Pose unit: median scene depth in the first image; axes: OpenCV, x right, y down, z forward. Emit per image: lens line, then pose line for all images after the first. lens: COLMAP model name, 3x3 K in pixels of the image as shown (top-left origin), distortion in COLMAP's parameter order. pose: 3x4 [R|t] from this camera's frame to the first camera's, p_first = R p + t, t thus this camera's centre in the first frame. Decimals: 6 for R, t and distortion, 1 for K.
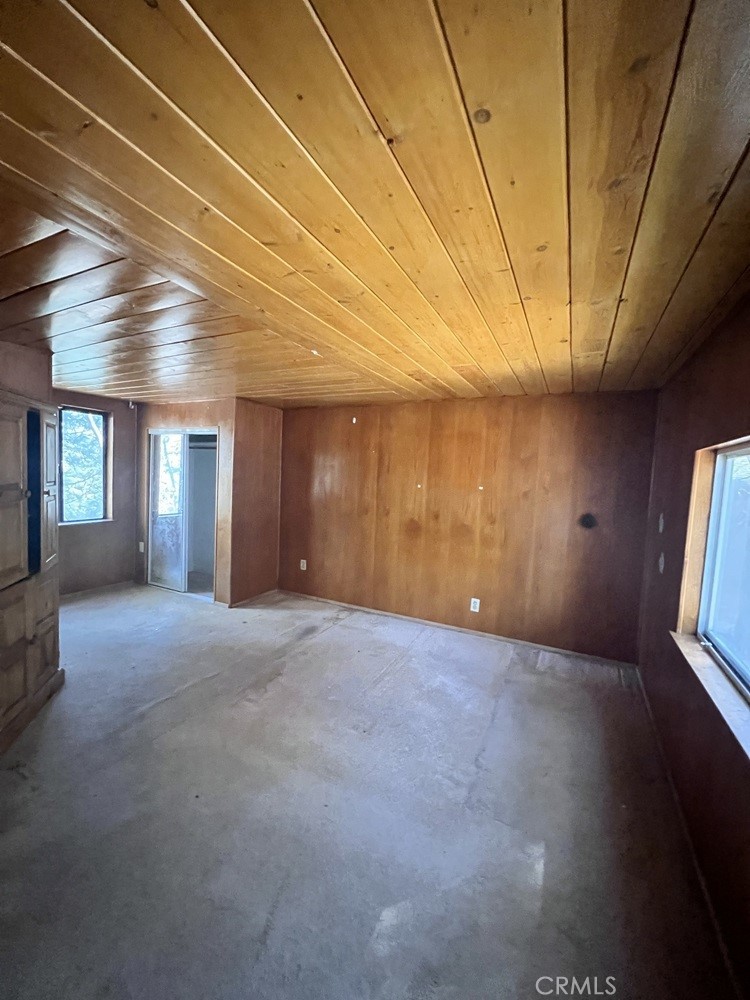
lens RADIAL K [[399.4, 0, 375.0], [0, 399.4, 500.0], [0, 0, 1]] dist [-0.000800, 0.000309]
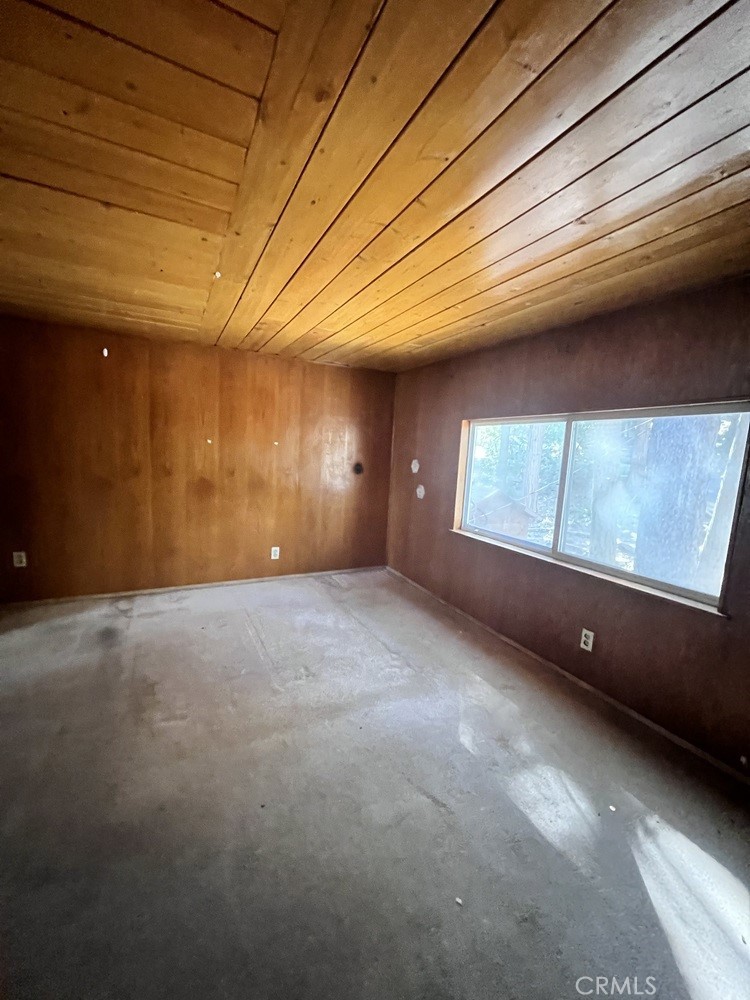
lens RADIAL K [[399.4, 0, 375.0], [0, 399.4, 500.0], [0, 0, 1]] dist [-0.000800, 0.000309]
pose [[0.593217, -0.117611, 0.796405, -0.430298], [0.026921, 0.991616, 0.126387, -0.007558], [-0.804593, -0.053535, 0.591409, 0.155658]]
